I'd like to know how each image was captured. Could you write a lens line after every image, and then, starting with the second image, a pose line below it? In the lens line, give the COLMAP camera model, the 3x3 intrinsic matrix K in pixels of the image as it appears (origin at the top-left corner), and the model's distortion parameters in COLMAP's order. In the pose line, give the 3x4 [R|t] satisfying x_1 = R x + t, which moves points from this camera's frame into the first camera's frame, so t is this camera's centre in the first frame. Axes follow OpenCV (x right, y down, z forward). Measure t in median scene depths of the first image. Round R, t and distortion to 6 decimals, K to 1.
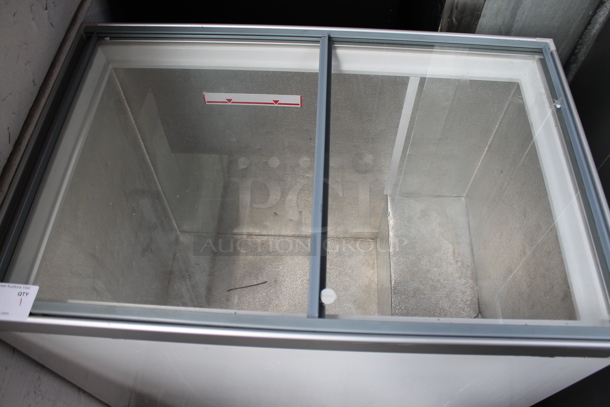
lens RADIAL K [[515.7, 0, 304.6], [0, 515.7, 224.7], [0, 0, 1]] dist [-0.182355, 0.214022]
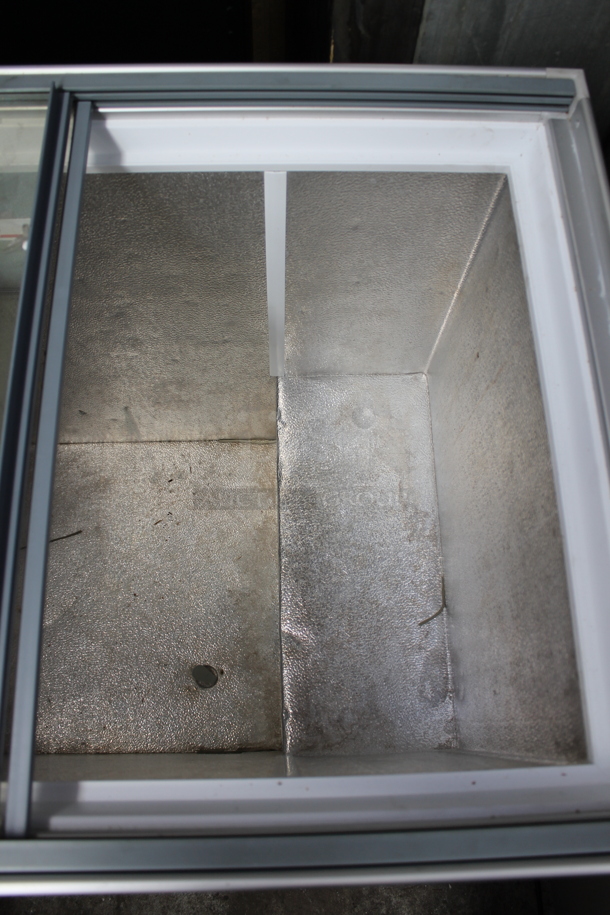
lens RADIAL K [[773.5, 0, 294.4], [0, 773.5, 487.6], [0, 0, 1]] dist [-0.182355, 0.214022]
pose [[0.997238, -0.053742, 0.051263, 0.168594], [0.041953, 0.977168, 0.208287, -0.142109], [-0.061287, -0.205561, 0.976724, 0.259447]]
